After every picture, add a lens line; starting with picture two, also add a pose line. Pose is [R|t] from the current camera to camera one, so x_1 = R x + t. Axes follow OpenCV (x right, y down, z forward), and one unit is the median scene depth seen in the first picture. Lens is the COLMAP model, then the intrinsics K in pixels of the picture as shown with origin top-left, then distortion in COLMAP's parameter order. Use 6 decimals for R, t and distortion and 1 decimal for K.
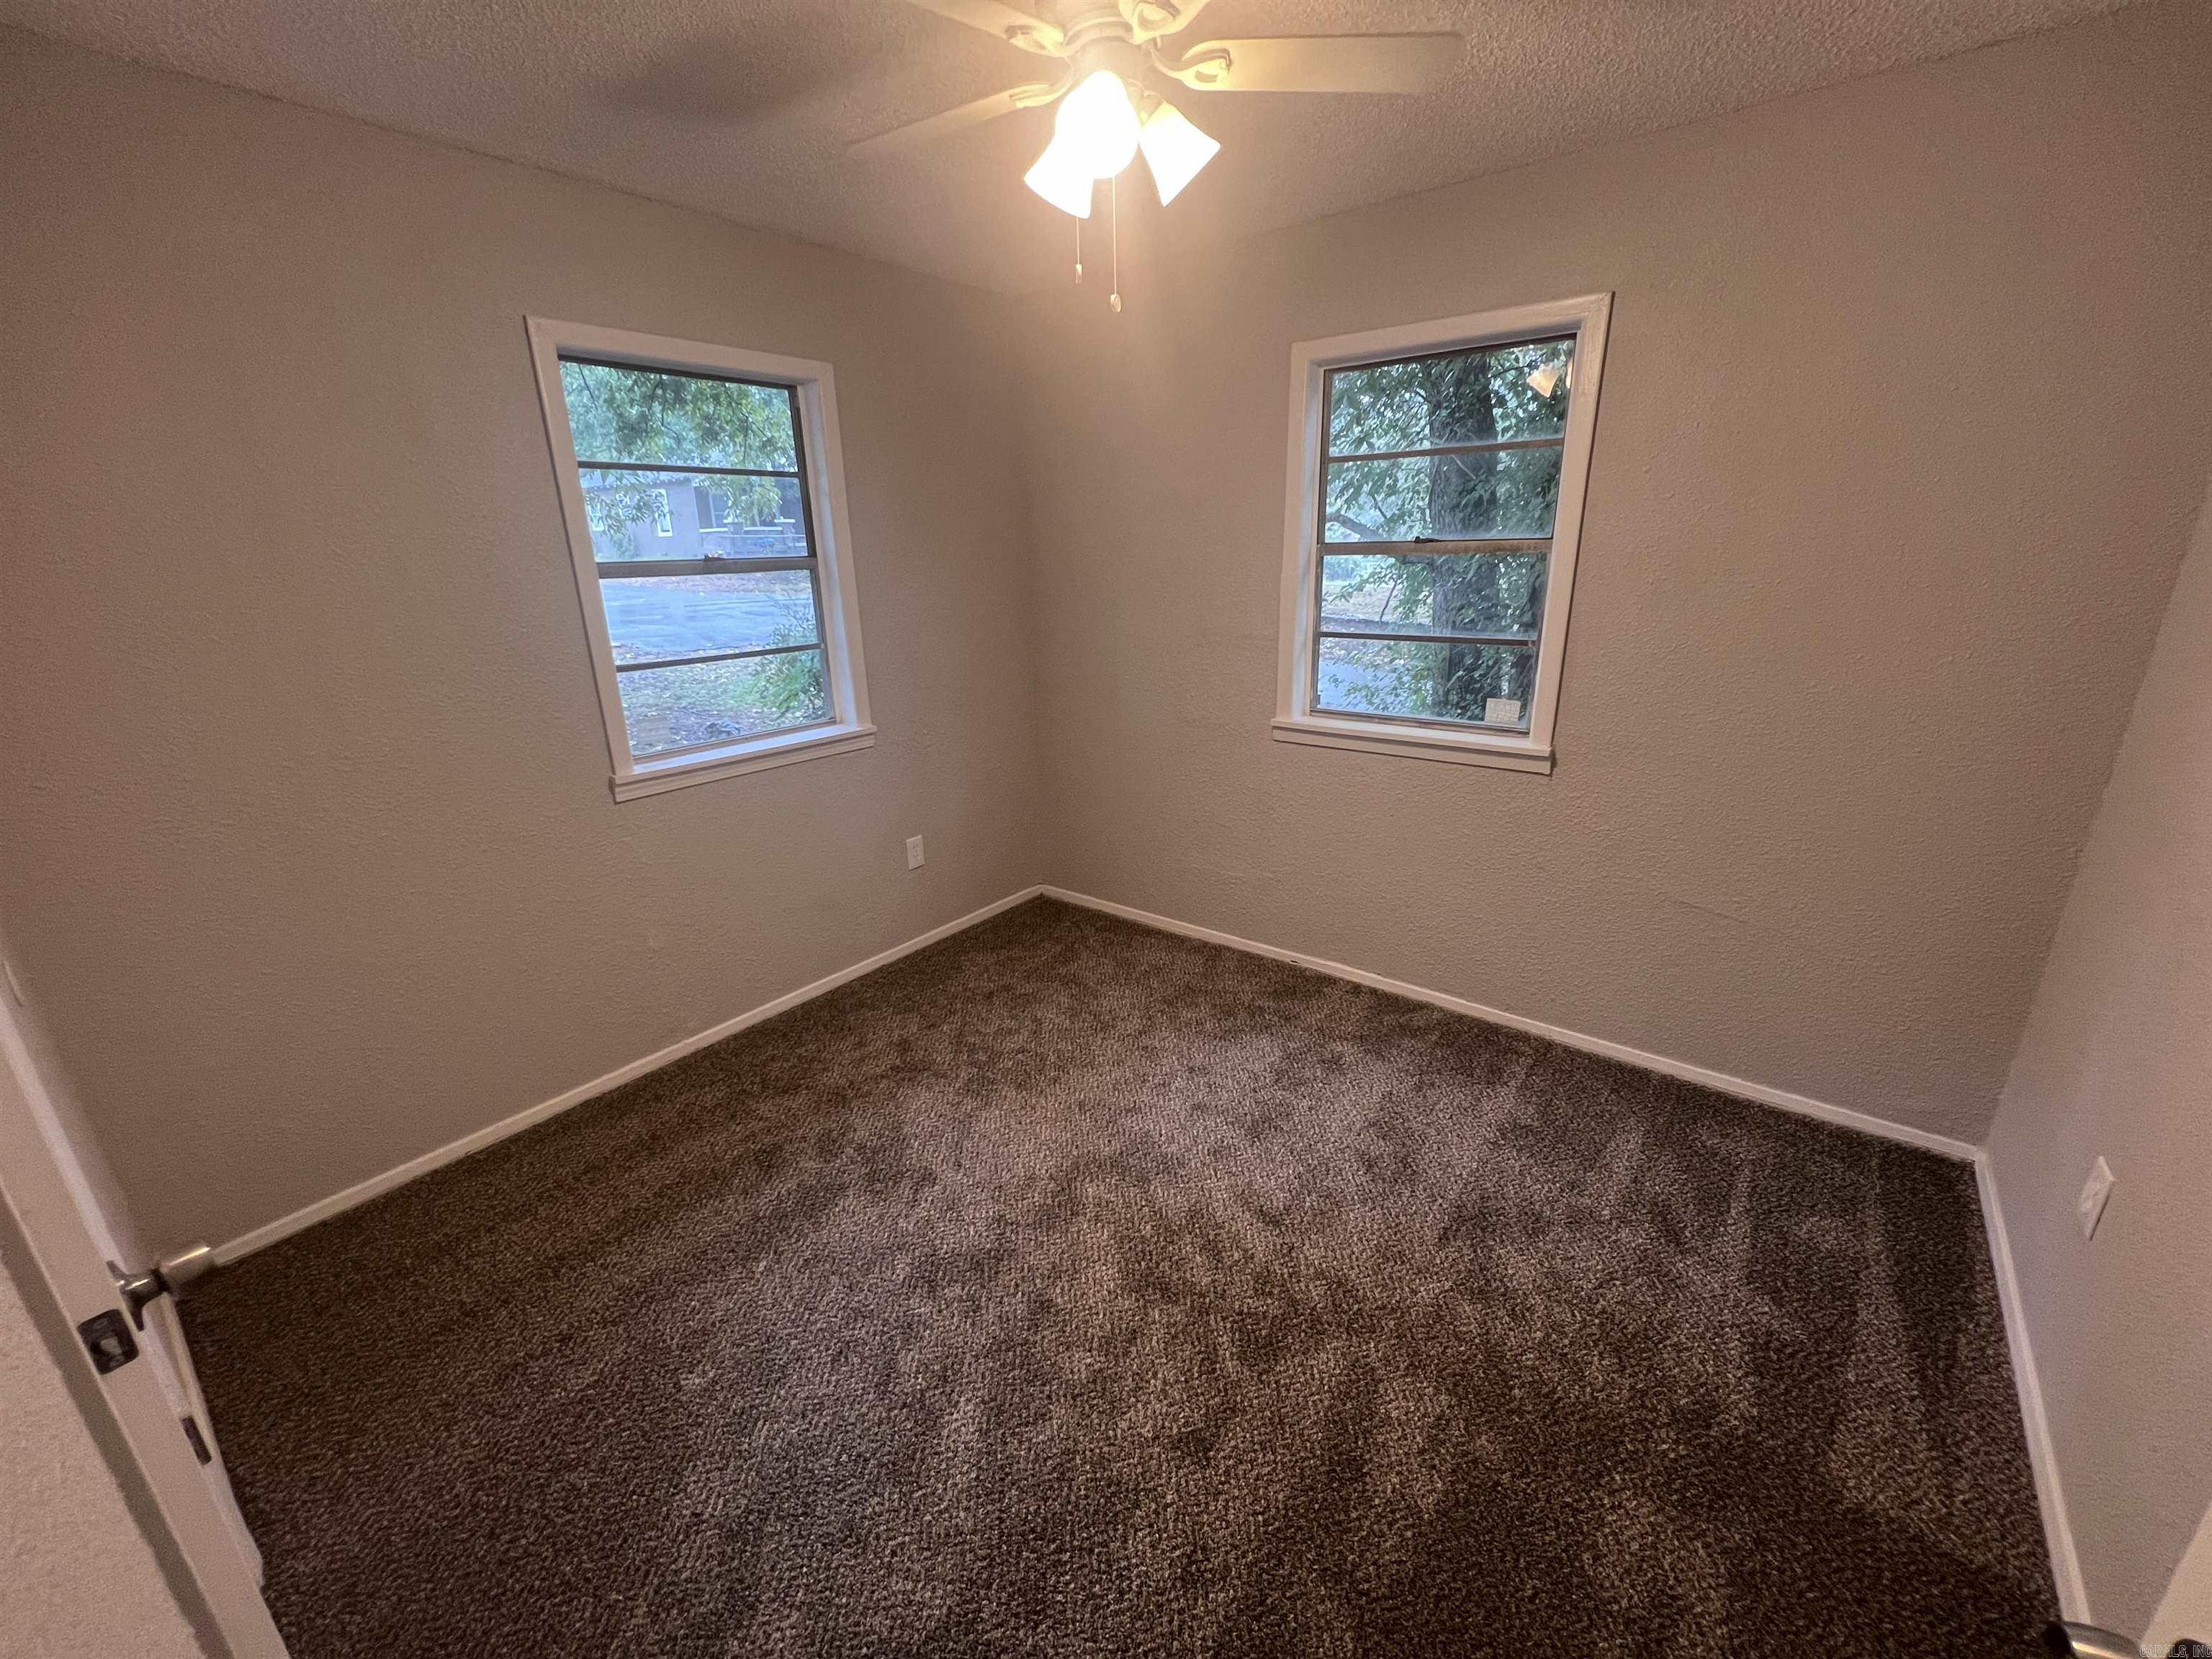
lens RADIAL K [[890.3, 0, 1100.0], [0, 890.3, 822.1], [0, 0, 1]] dist [0.000397, -0.000252]
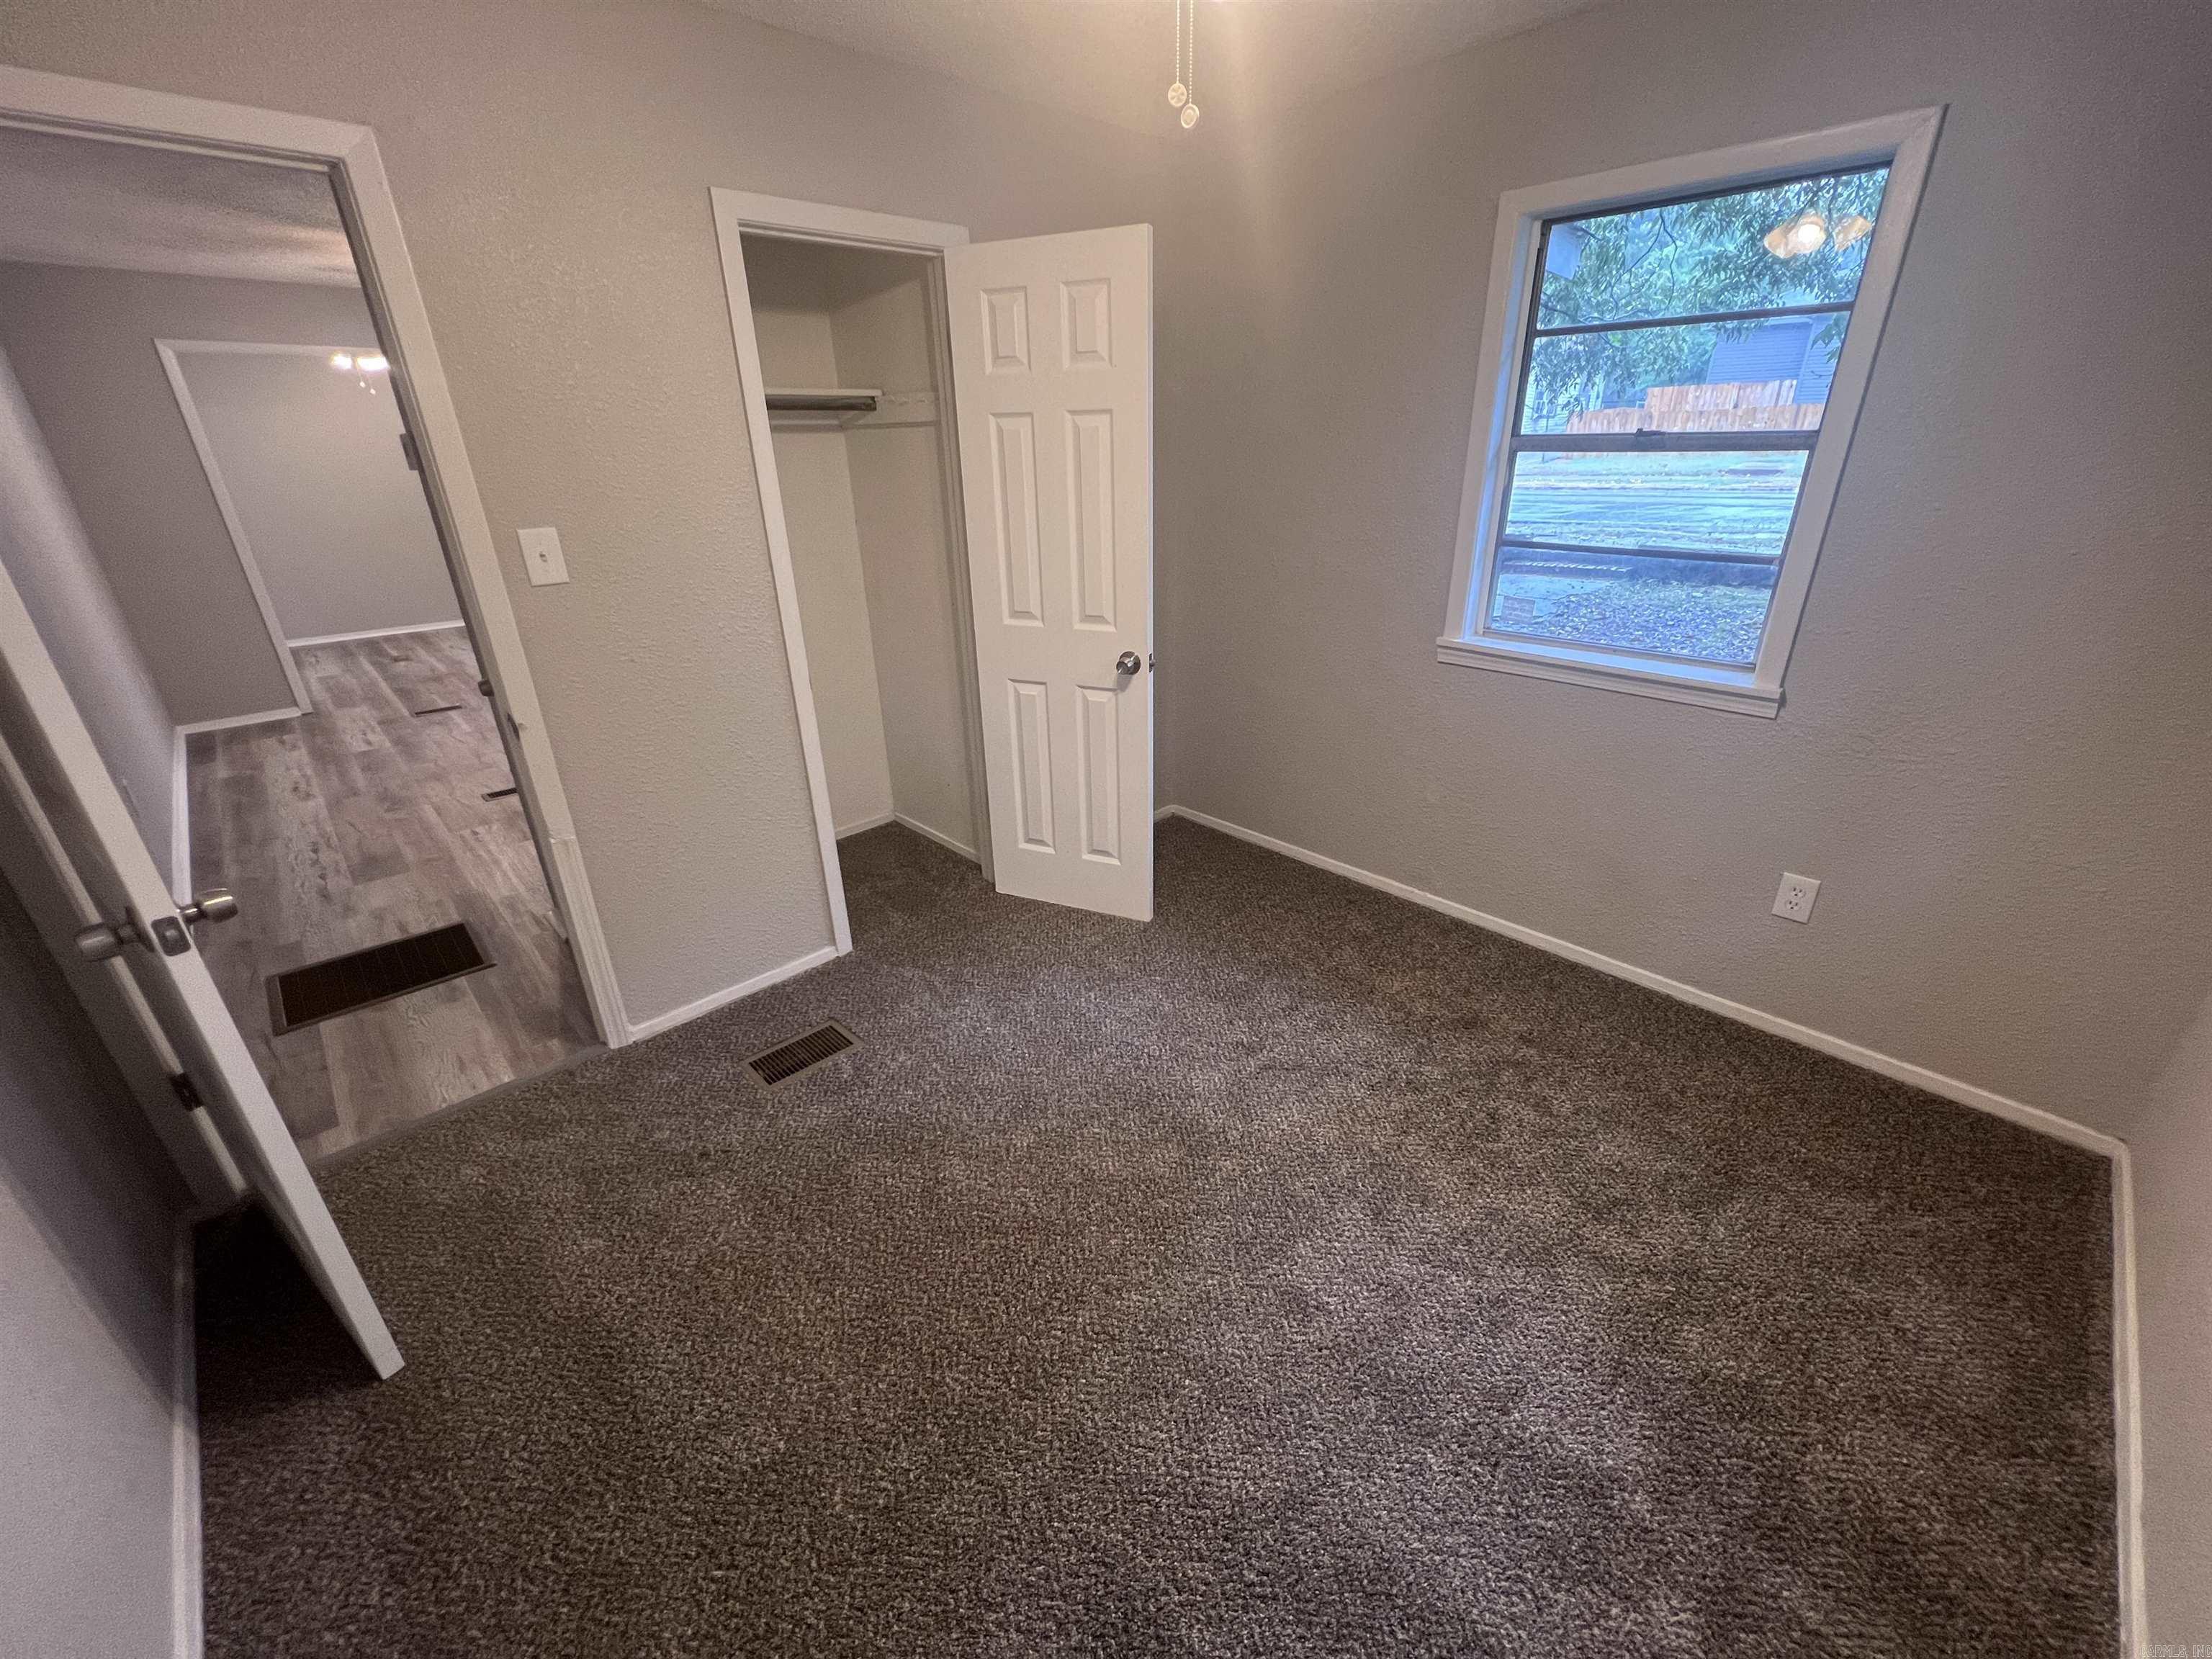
lens RADIAL K [[890.3, 0, 1107.2], [0, 890.3, 823.7], [0, 0, 1]] dist [0.000397, -0.000252]
pose [[-0.131872, 0.421022, -0.897413, 0.449848], [-0.274854, 0.854292, 0.441181, -0.171297], [0.952400, 0.304837, 0.003062, 0.507014]]
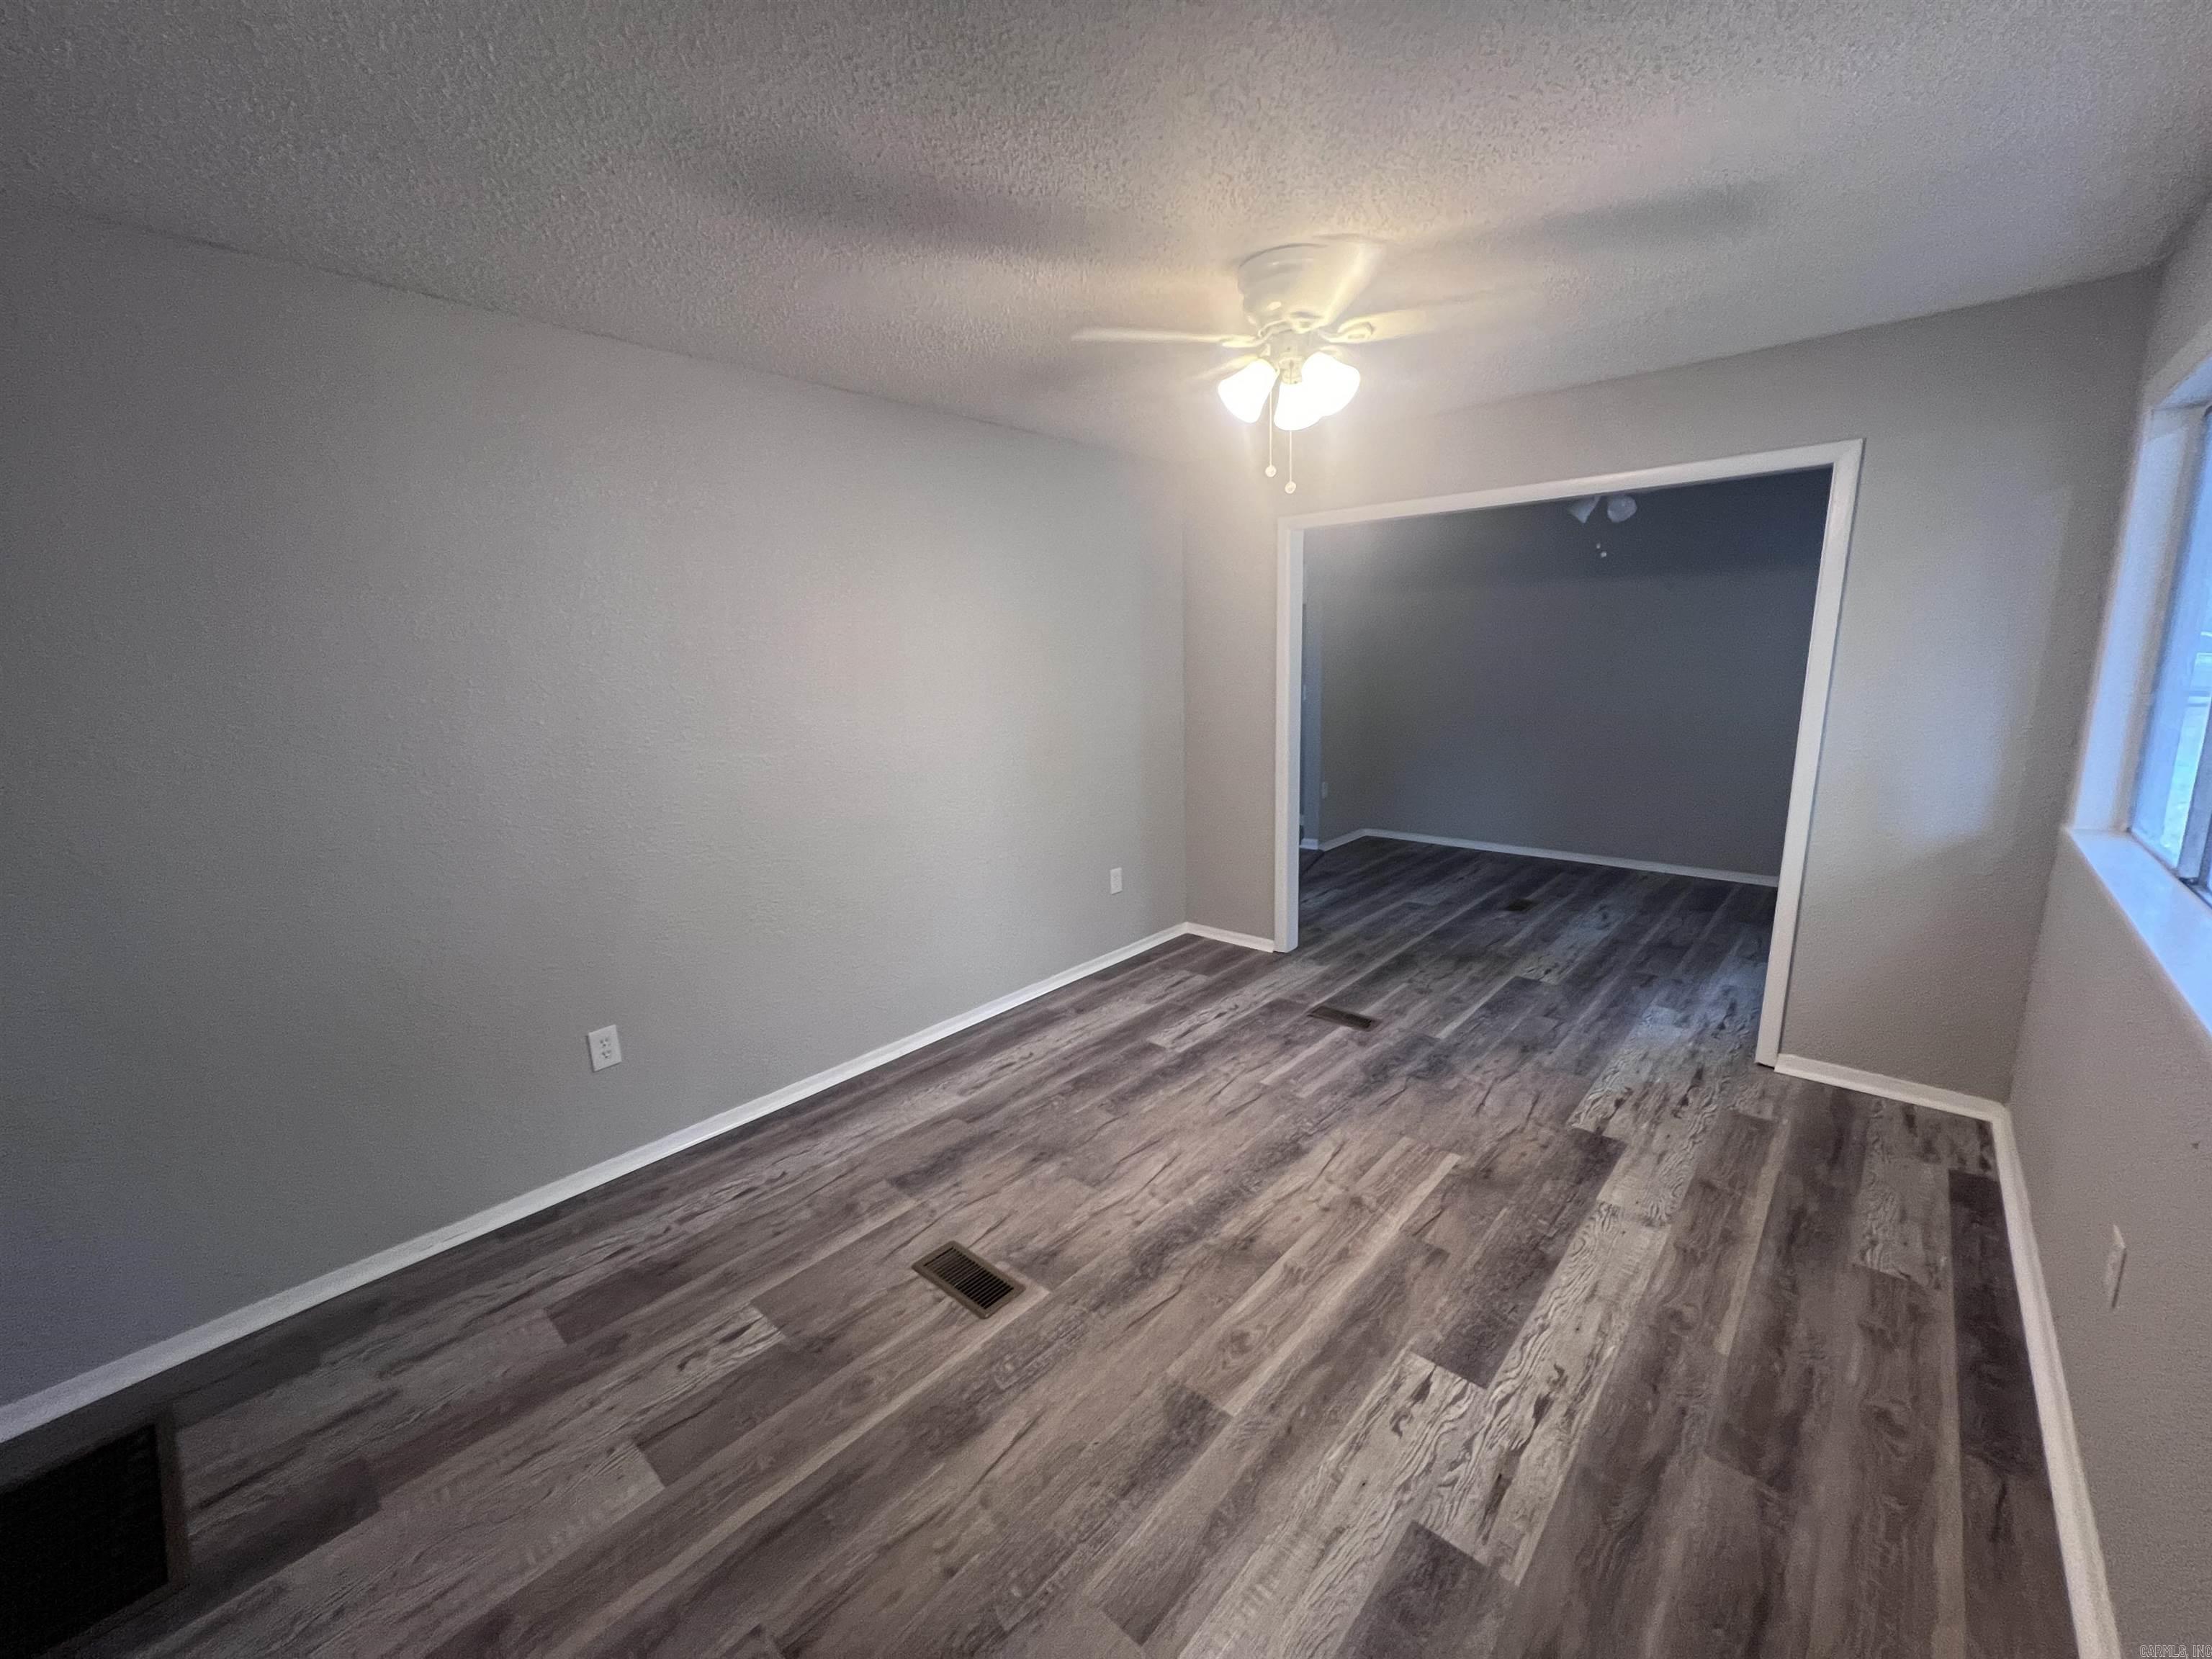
lens RADIAL K [[890.3, 0, 1105.5], [0, 890.3, 833.2], [0, 0, 1]] dist [0.000397, -0.000252]
pose [[-0.997648, 0.039443, 0.056053, -0.817519], [0.061670, 0.873445, 0.483002, -0.004507], [-0.029908, 0.485323, -0.873823, 0.080920]]
